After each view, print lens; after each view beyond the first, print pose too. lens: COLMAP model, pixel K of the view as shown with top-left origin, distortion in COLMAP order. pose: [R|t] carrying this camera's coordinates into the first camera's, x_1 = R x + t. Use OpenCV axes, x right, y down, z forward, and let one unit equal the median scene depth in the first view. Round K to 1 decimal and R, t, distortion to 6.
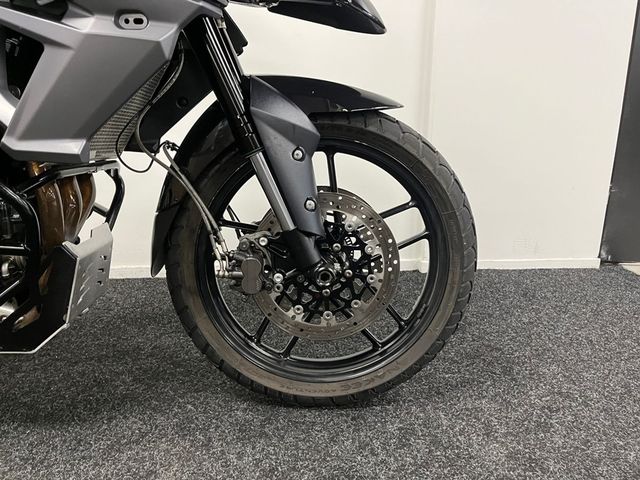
lens RADIAL K [[488.9, 0, 322.8], [0, 488.9, 235.2], [0, 0, 1]] dist [0.077862, -0.104378]
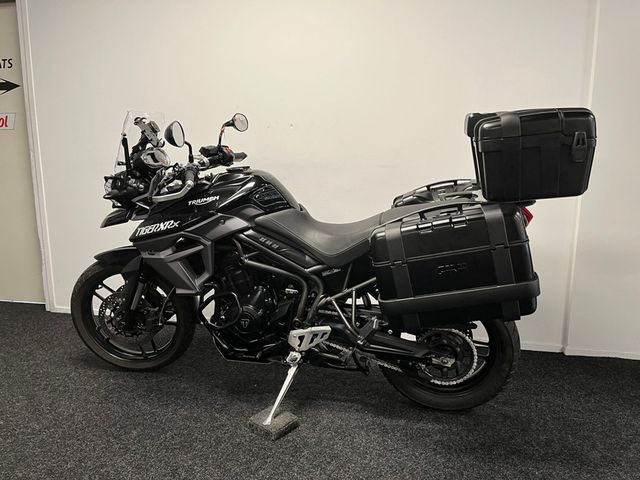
lens RADIAL K [[488.9, 0, 323.8], [0, 488.9, 234.3], [0, 0, 1]] dist [0.077862, -0.104378]
pose [[0.959366, 0.049734, -0.277746, -0.196755], [-0.074380, 0.994103, -0.078913, -0.214415], [0.272183, 0.096366, 0.957408, -1.283003]]
